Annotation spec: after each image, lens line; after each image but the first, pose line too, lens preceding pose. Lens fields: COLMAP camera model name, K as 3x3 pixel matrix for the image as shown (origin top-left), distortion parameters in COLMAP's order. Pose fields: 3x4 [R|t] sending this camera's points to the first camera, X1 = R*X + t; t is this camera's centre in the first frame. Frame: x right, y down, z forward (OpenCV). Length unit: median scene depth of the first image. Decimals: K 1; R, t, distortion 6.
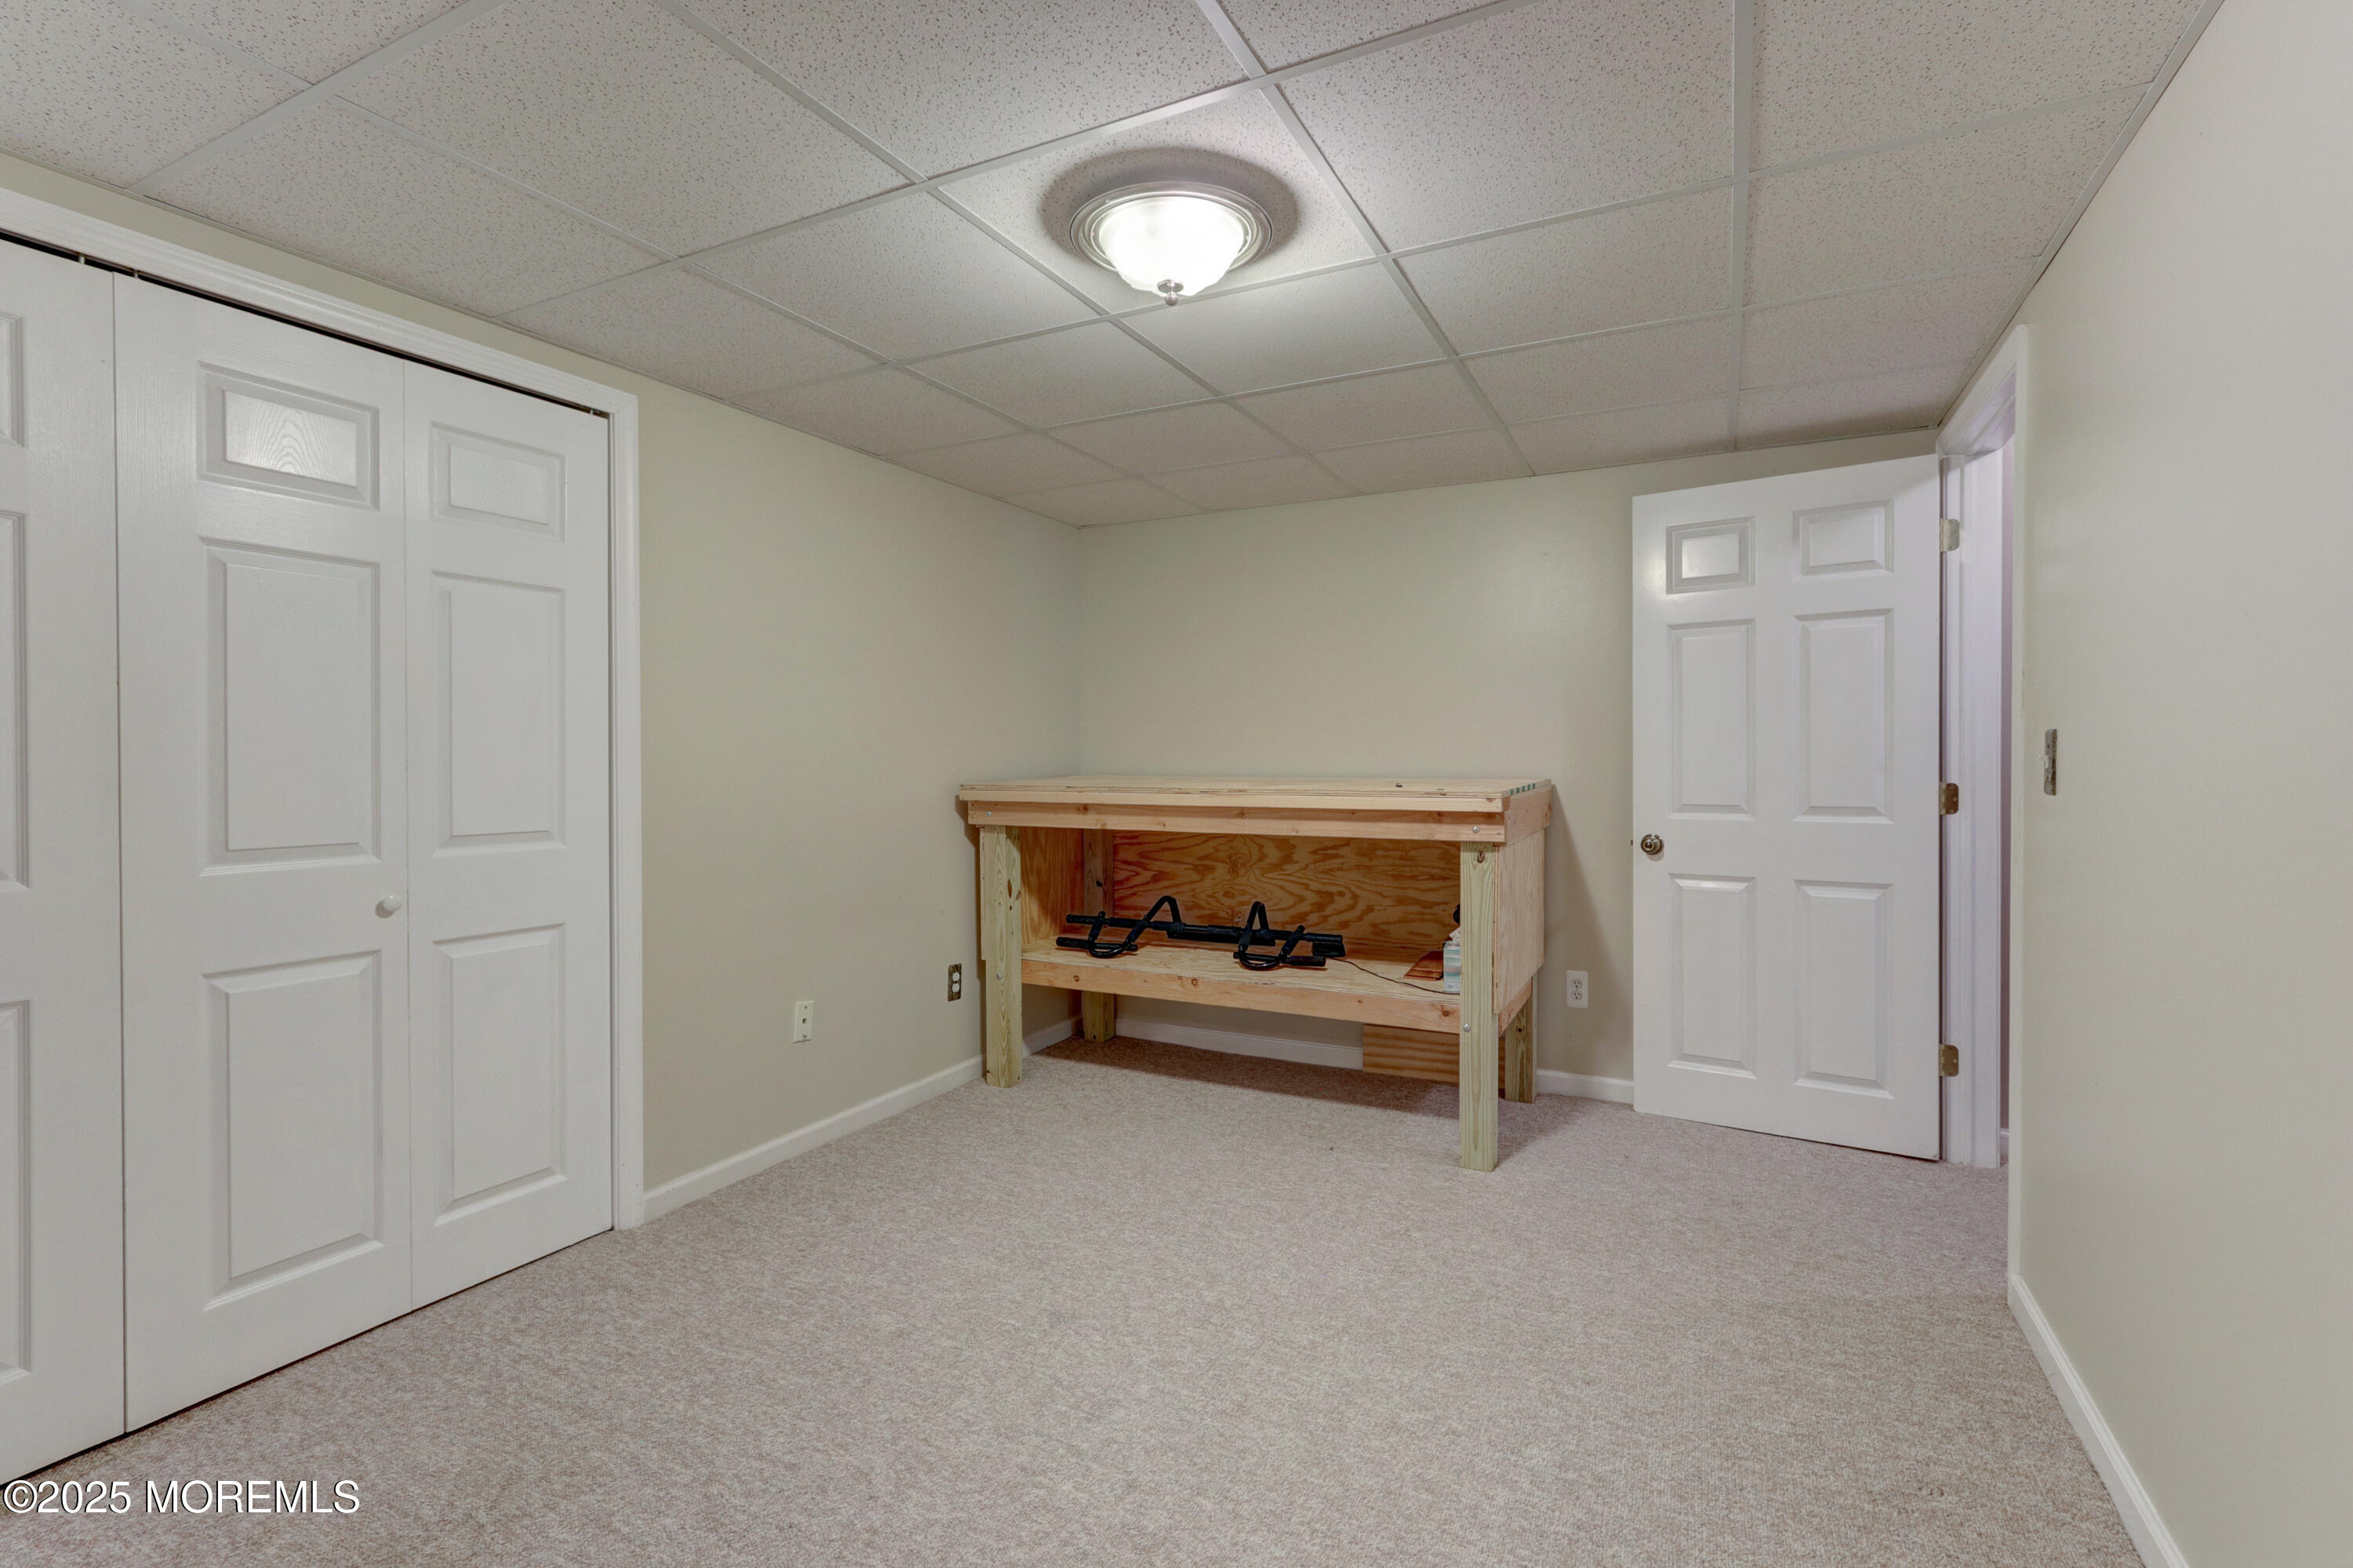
lens RADIAL K [[1080.6, 0, 1170.9], [0, 1080.6, 775.2], [0, 0, 1]] dist [0.003290, 0.000464]
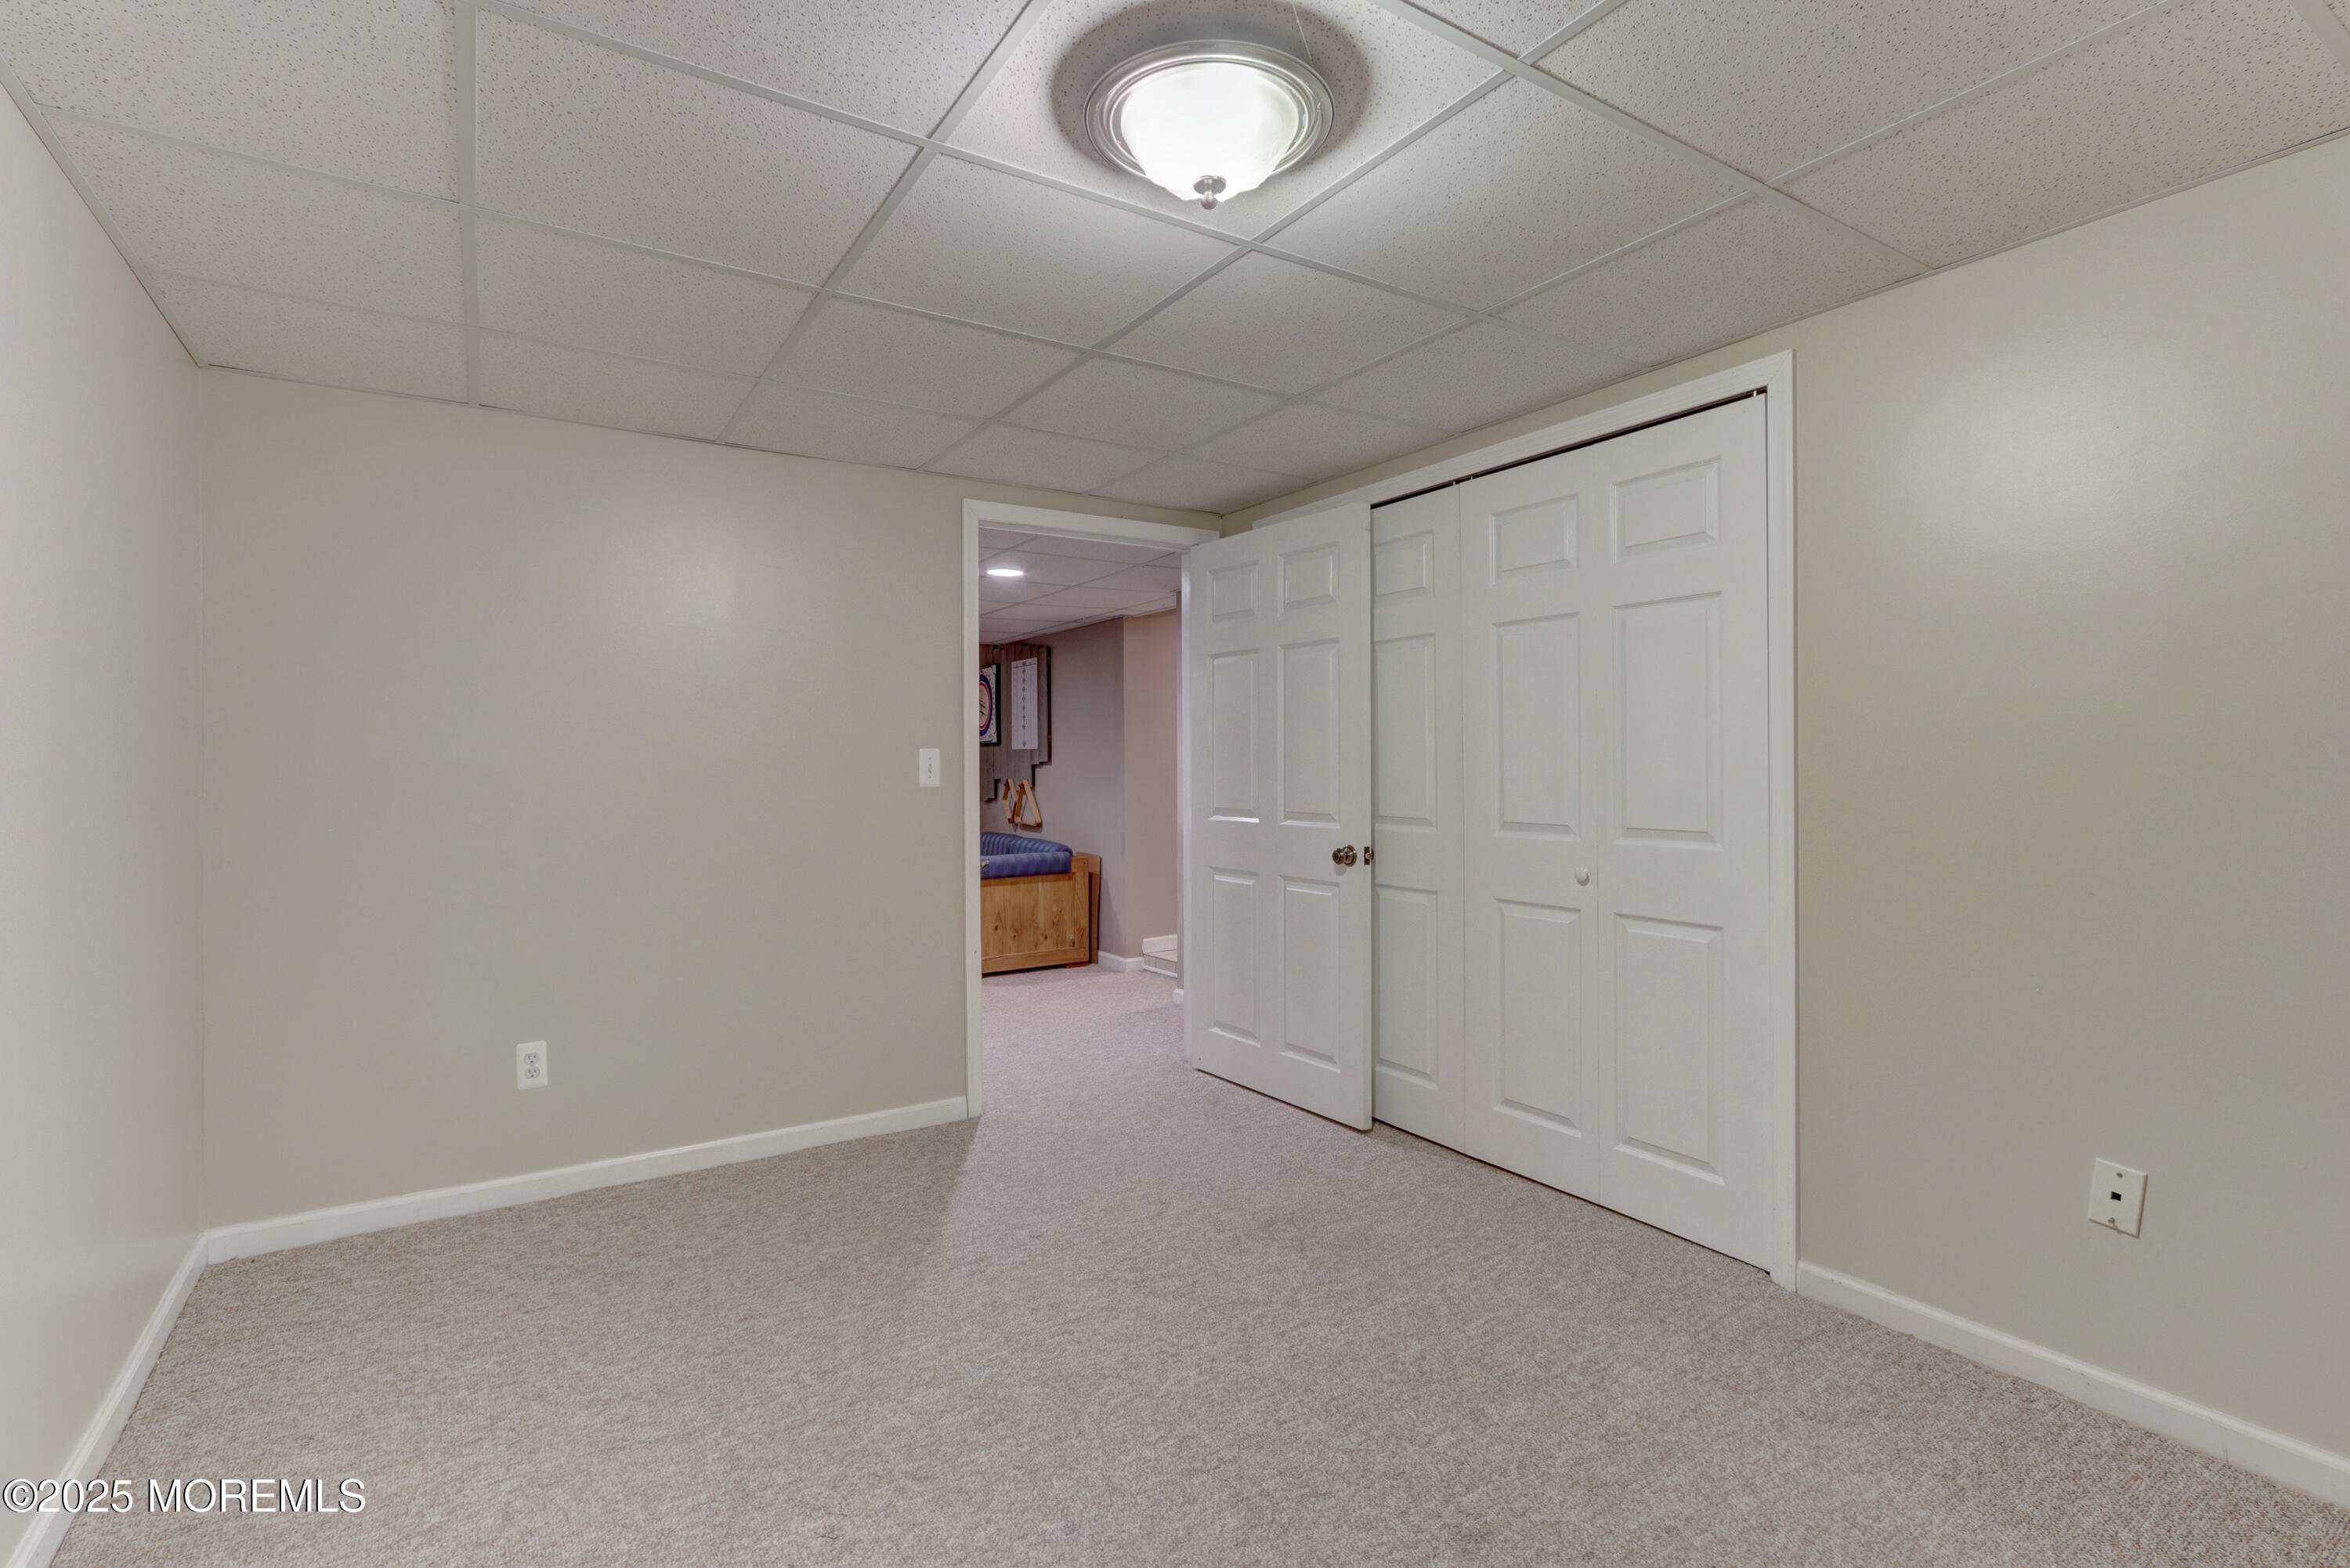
lens RADIAL K [[1079.1, 0, 1168.3], [0, 1079.1, 770.7], [0, 0, 1]] dist [0.003290, 0.000464]
pose [[-0.495512, 0.011626, -0.868523, 0.603577], [-0.005243, 0.999852, 0.016375, -0.022168], [0.868585, 0.012667, -0.495378, 1.149042]]
